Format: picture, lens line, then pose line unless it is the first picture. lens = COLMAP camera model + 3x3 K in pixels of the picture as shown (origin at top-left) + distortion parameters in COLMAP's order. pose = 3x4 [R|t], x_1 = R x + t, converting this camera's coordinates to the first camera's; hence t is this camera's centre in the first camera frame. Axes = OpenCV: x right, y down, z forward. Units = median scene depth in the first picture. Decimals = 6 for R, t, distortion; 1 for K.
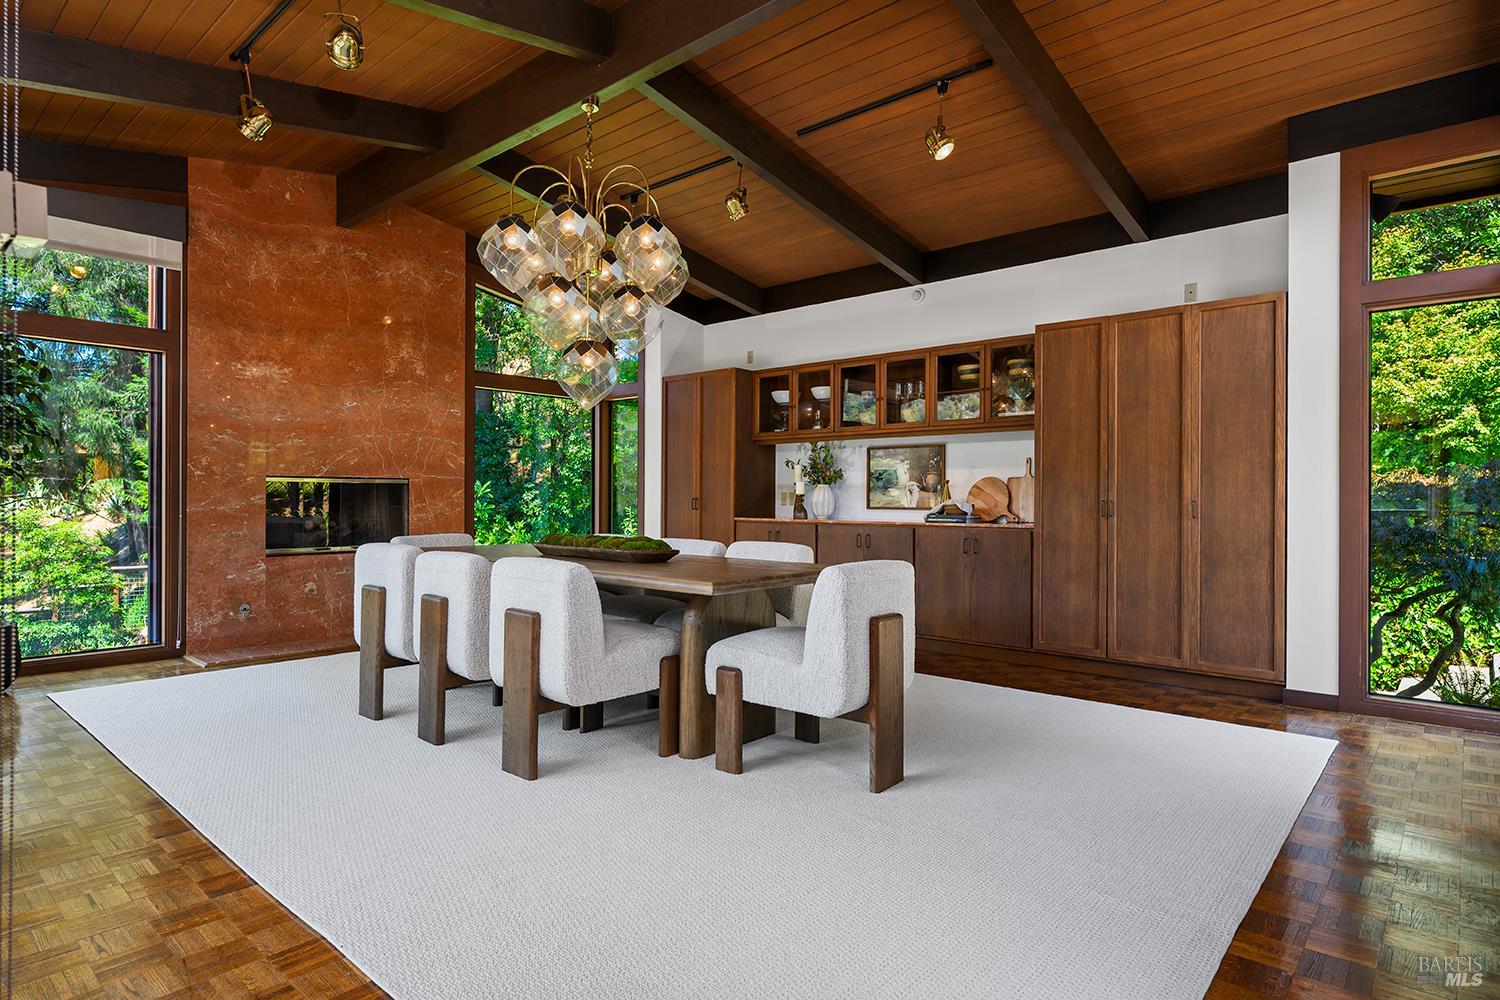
lens RADIAL K [[815.1, 0, 744.7], [0, 815.1, 491.8], [0, 0, 1]] dist [-0.000560, -0.000464]
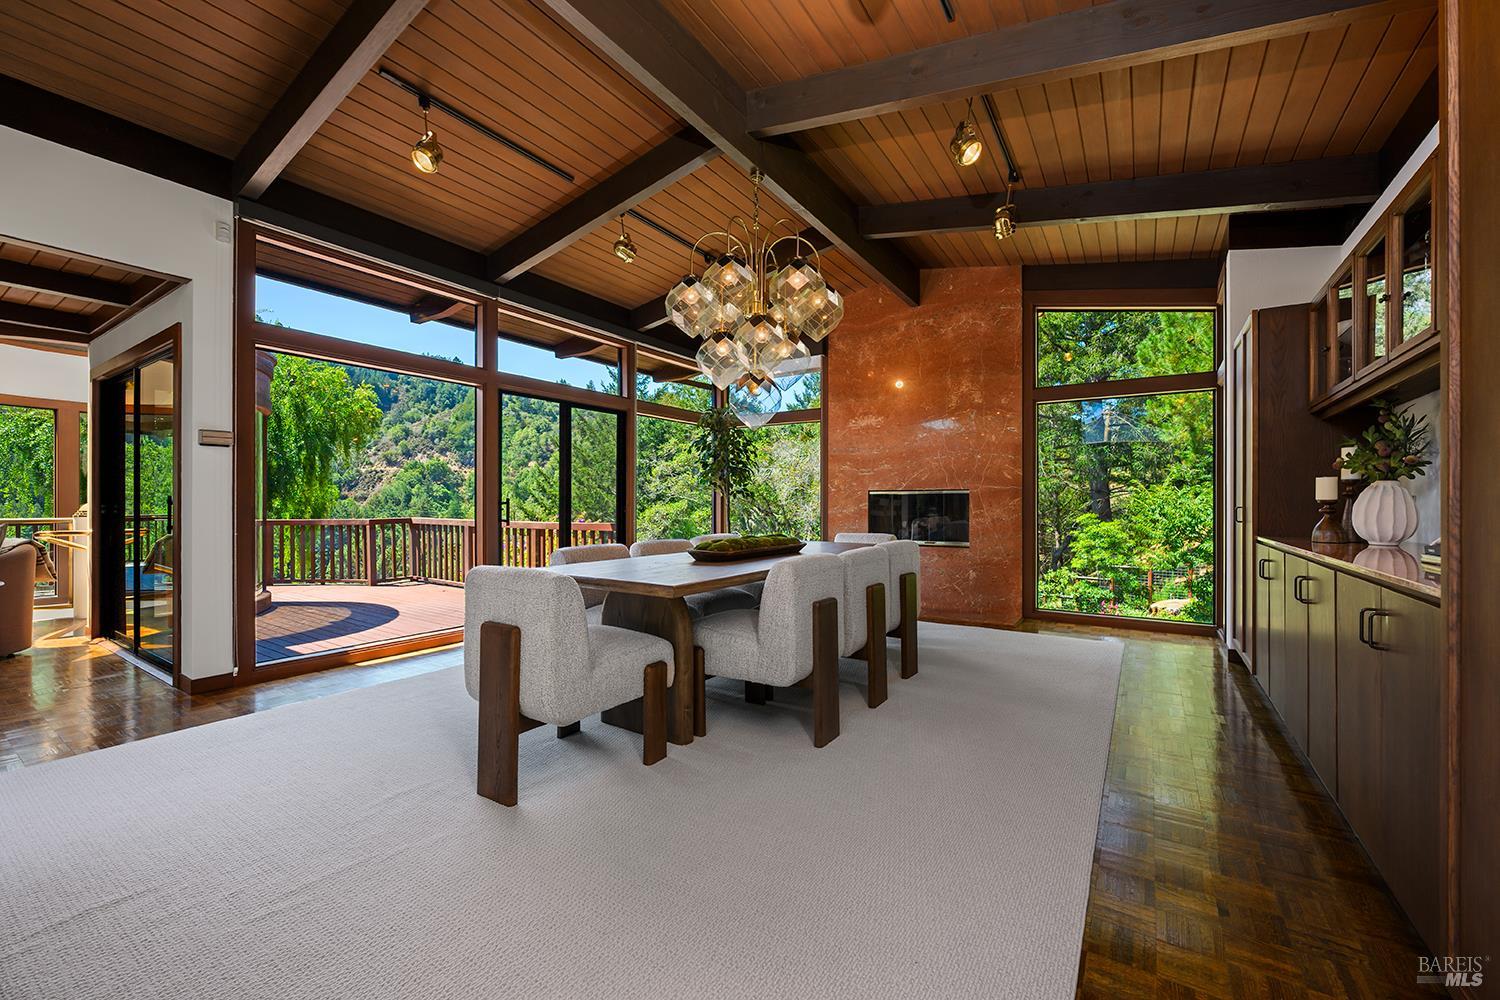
lens RADIAL K [[600.9, 0, 748.2], [0, 600.9, 500.1], [0, 0, 1]] dist [-0.009786, 0.000157]
pose [[0.140995, -0.008330, -0.989975, 0.487318], [0.003471, 0.999963, -0.007920, 0.006210], [0.990004, -0.002320, 0.141018, 0.619470]]
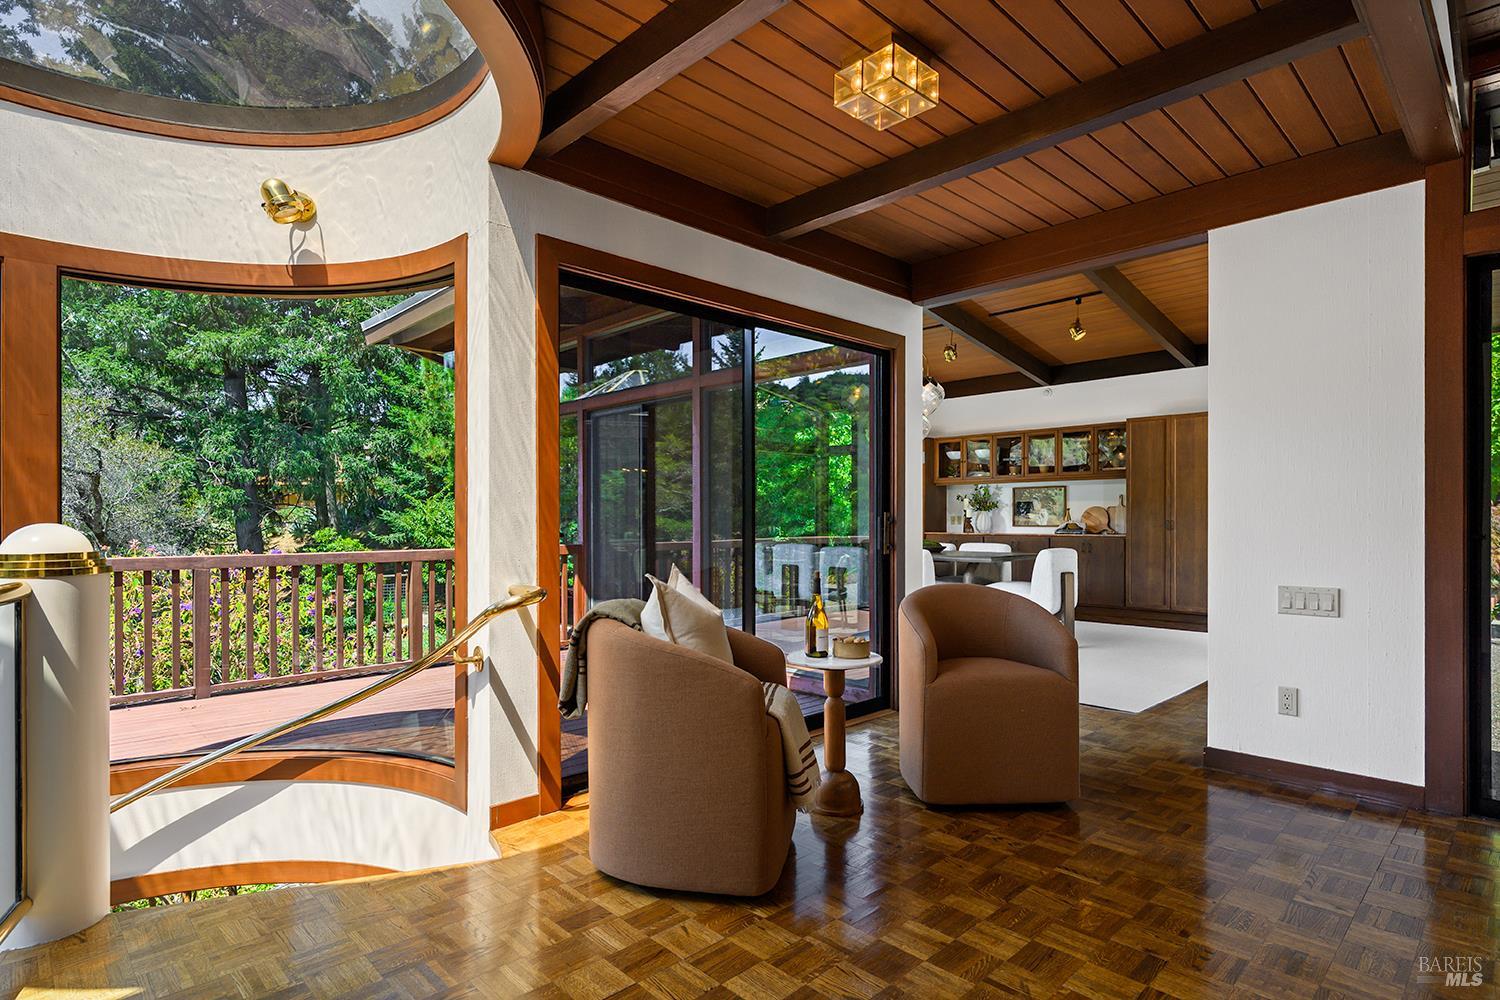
lens RADIAL K [[778.6, 0, 749.1], [0, 778.6, 514.3], [0, 0, 1]] dist [0.004362, 0.000398]
pose [[0.996964, -0.006583, -0.077580, -0.256245], [0.006567, 0.999978, -0.000466, -0.004965], [0.077582, -0.000045, 0.996986, -0.579040]]
